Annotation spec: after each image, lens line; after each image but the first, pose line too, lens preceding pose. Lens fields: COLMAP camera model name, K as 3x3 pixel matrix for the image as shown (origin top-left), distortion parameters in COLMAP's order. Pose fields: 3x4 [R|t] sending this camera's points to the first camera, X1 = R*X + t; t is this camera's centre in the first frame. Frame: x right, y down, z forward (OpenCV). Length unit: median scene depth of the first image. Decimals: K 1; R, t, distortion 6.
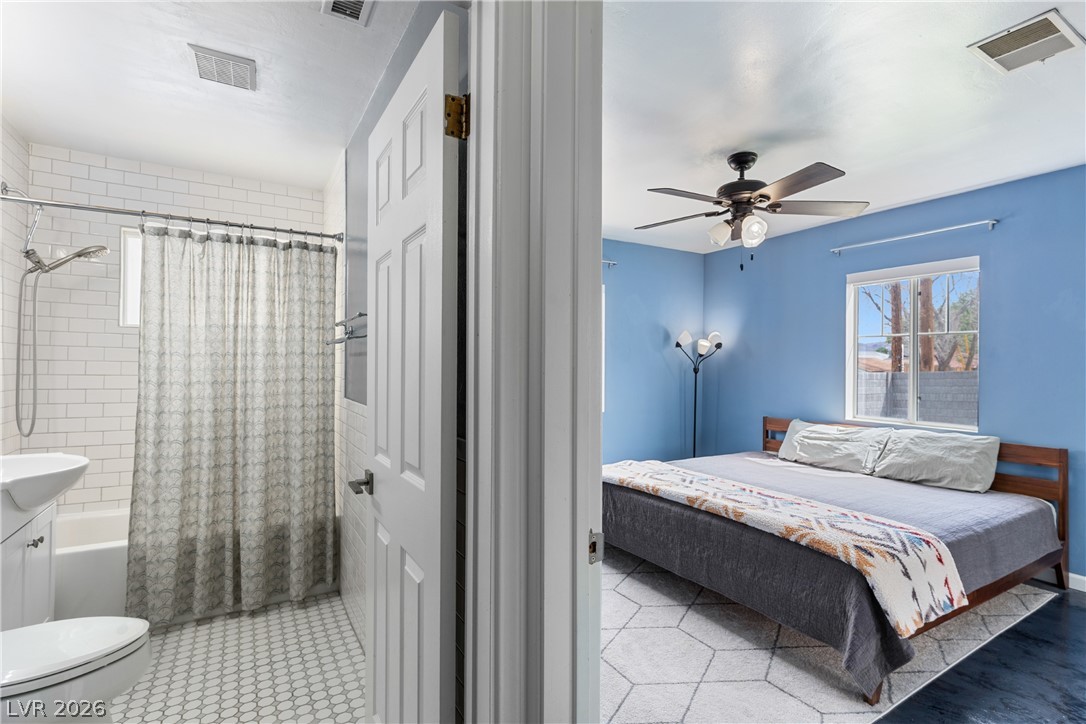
lens RADIAL K [[513.3, 0, 545.7], [0, 513.3, 359.0], [0, 0, 1]] dist [0.002711, 0.001017]
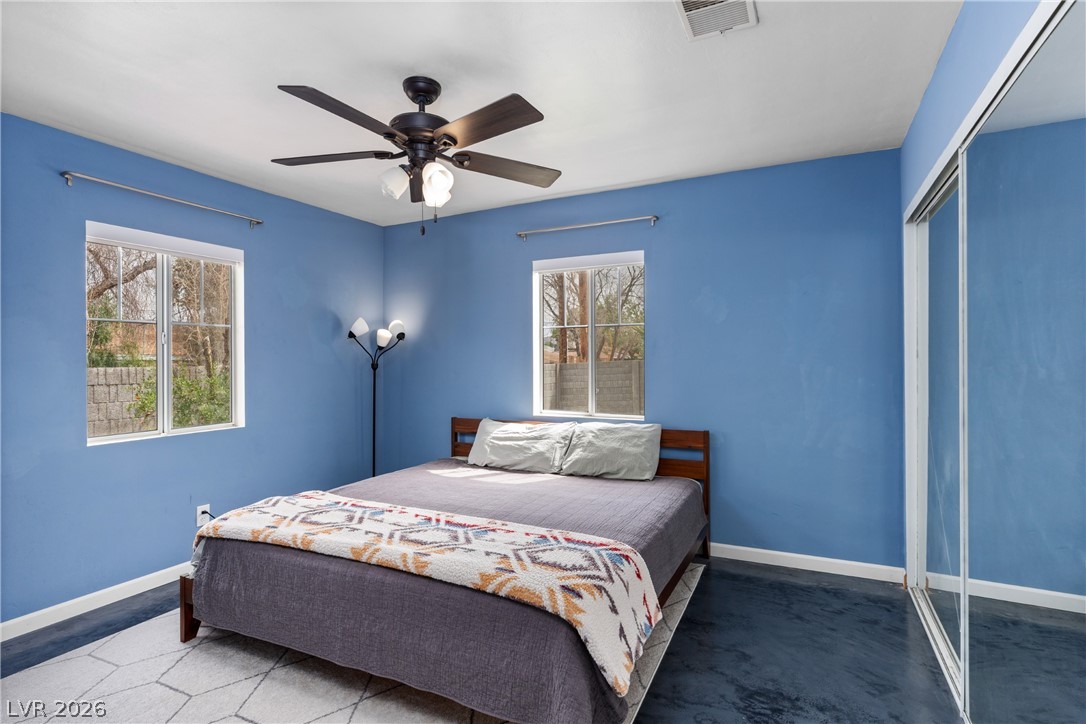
lens RADIAL K [[539.5, 0, 540.1], [0, 539.5, 359.1], [0, 0, 1]] dist [-0.004922, -0.000826]
pose [[0.845379, -0.014369, 0.533973, 0.126500], [0.008873, 0.999878, 0.012860, 0.004462], [-0.534093, -0.006134, 0.845404, 0.294410]]
